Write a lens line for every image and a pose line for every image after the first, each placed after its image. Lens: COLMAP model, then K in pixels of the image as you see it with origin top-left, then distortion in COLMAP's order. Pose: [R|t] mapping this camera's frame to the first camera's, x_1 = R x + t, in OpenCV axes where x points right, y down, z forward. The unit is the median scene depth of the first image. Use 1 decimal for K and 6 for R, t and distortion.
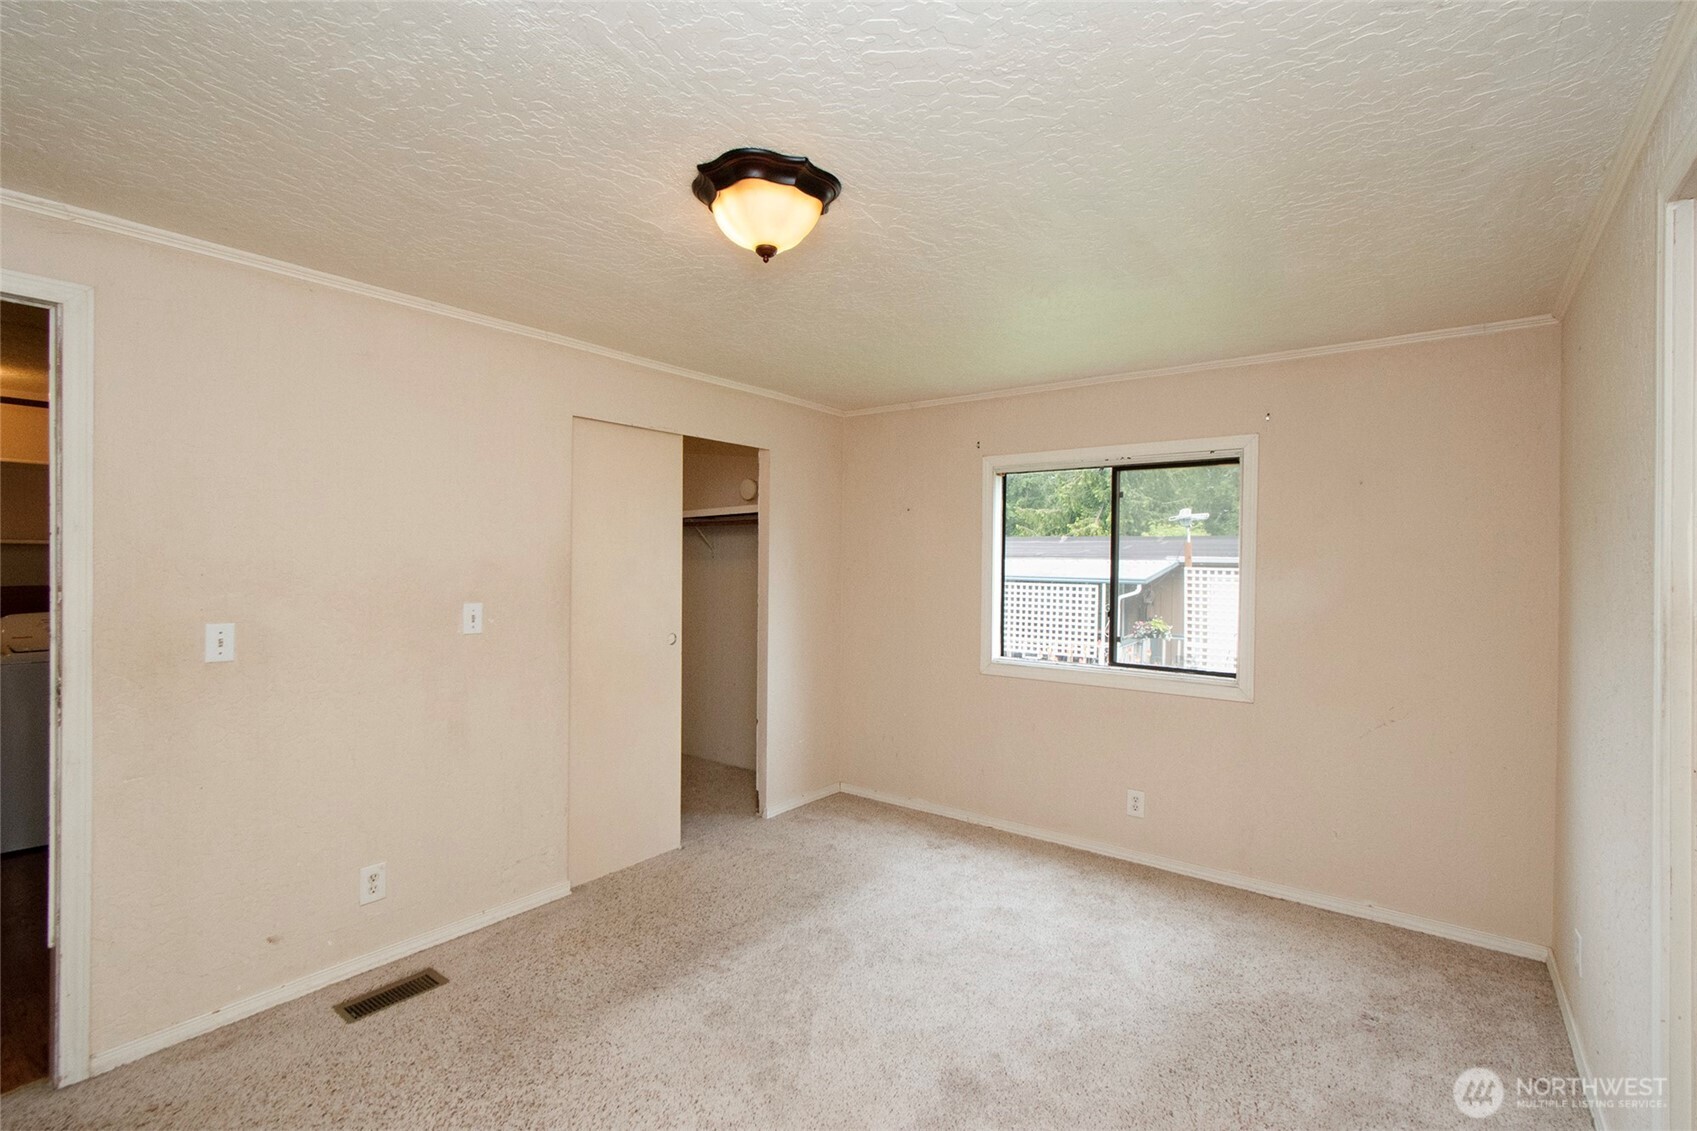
lens RADIAL K [[764.8, 0, 848.9], [0, 764.8, 568.4], [0, 0, 1]] dist [0.005126, -0.000019]
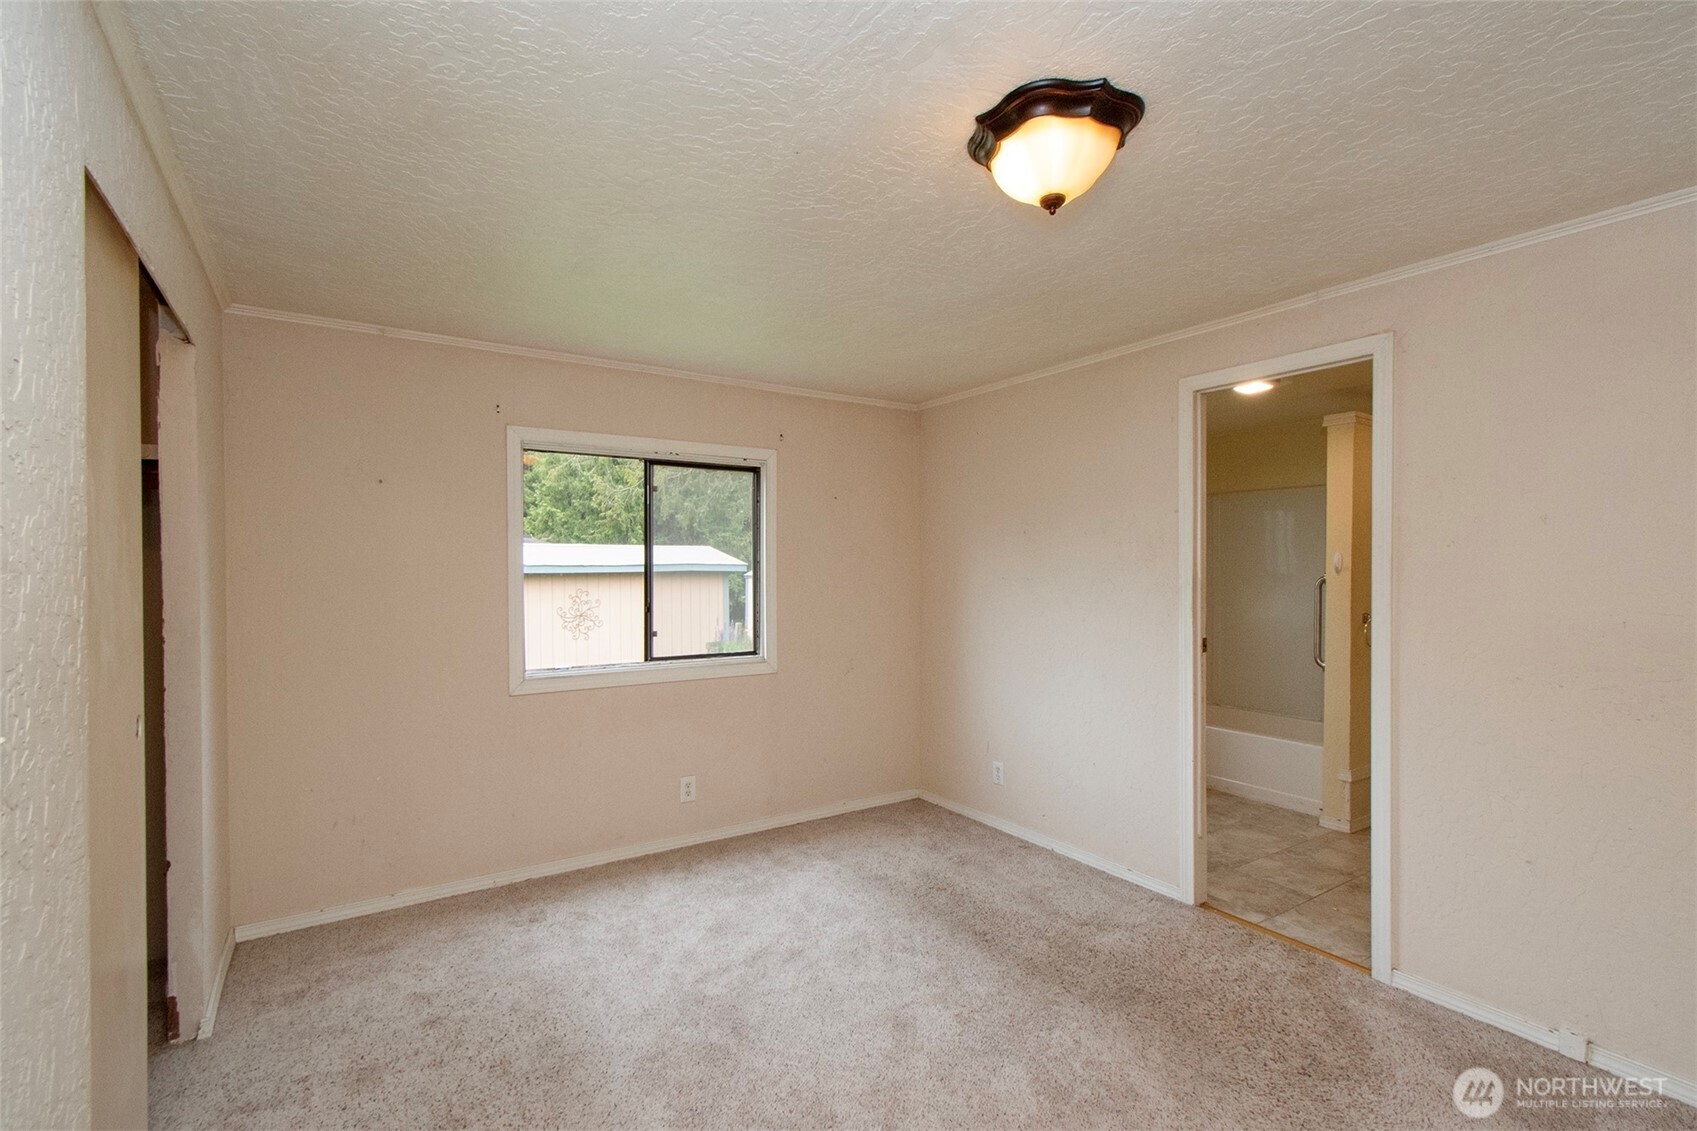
lens RADIAL K [[764.8, 0, 818.9], [0, 764.8, 568.3], [0, 0, 1]] dist [0.005126, -0.000019]
pose [[0.343935, -0.018443, 0.938812, -0.553778], [0.006707, 0.999830, 0.017185, -0.009262], [-0.938970, 0.000387, 0.344000, 0.494533]]
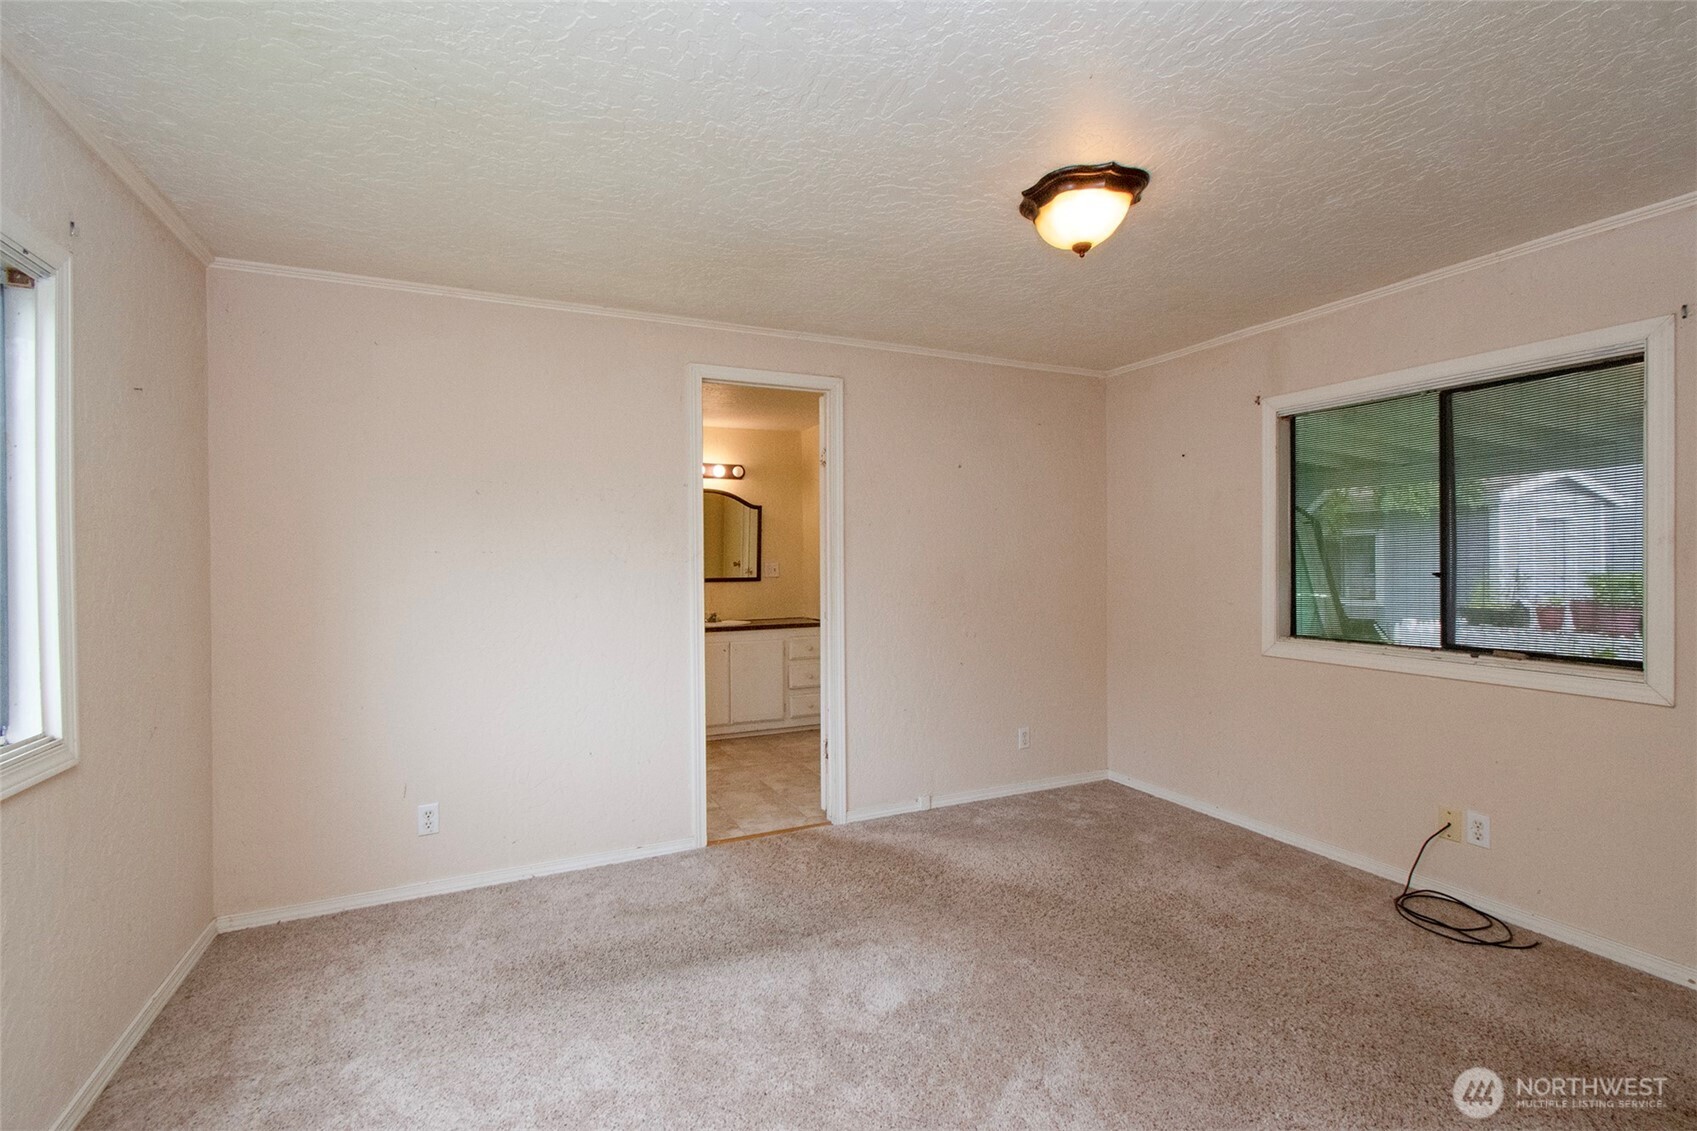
lens RADIAL K [[764.8, 0, 842.1], [0, 764.8, 557.6], [0, 0, 1]] dist [0.005126, -0.000019]
pose [[-0.890582, -0.002162, 0.454817, -0.171742], [-0.000689, 0.999994, 0.003404, 0.031610], [-0.454822, 0.002718, -0.890578, 1.165145]]
